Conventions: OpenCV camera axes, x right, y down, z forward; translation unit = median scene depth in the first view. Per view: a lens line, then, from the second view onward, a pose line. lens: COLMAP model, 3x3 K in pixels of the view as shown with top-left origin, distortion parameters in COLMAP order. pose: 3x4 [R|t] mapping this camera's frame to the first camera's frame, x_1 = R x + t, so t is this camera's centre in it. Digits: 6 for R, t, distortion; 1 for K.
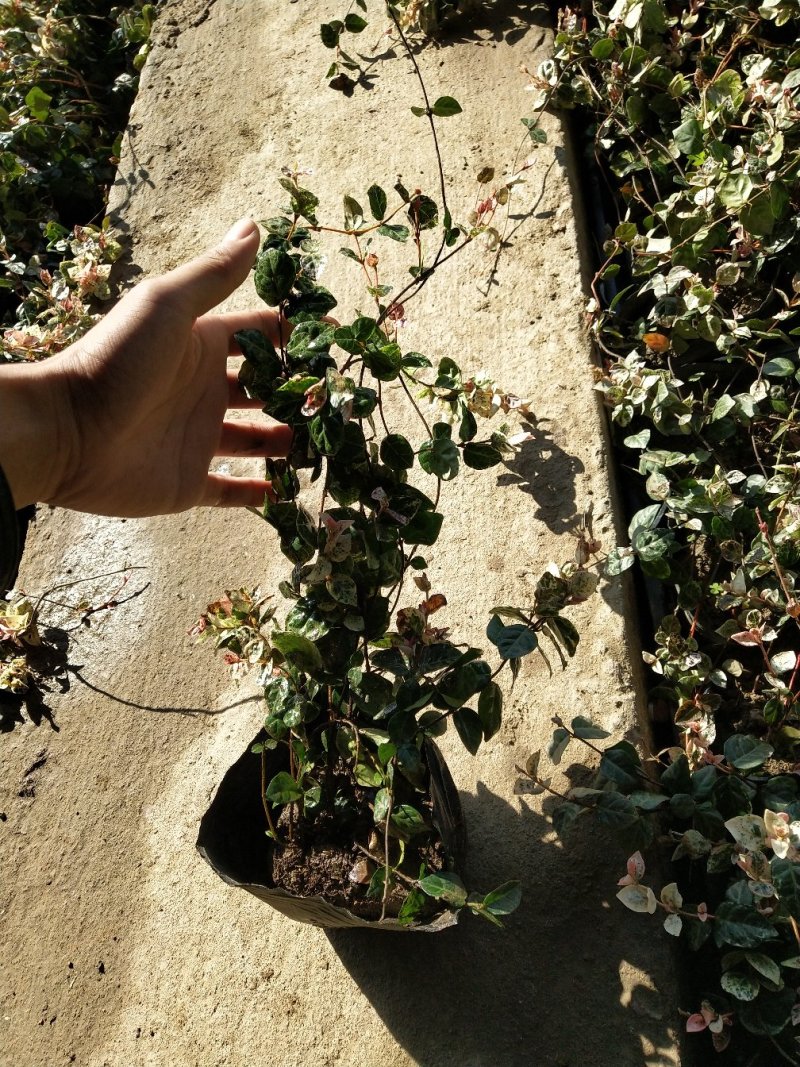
lens RADIAL K [[854.7, 0, 399.8], [0, 854.7, 533.6], [0, 0, 1]] dist [0.007164, 0.029942]
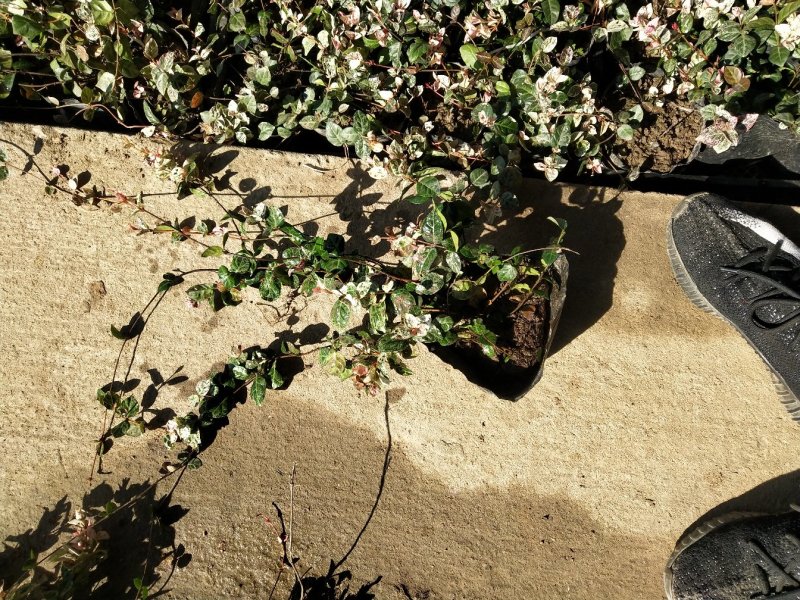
lens RADIAL K [[640.8, 0, 400.7], [0, 640.8, 300.5], [0, 0, 1]] dist [0.007164, 0.029942]
pose [[0.081300, -0.892491, 0.443679, -0.454207], [0.852841, 0.292667, 0.432445, -0.292002], [-0.515803, 0.343229, 0.784946, 0.069328]]
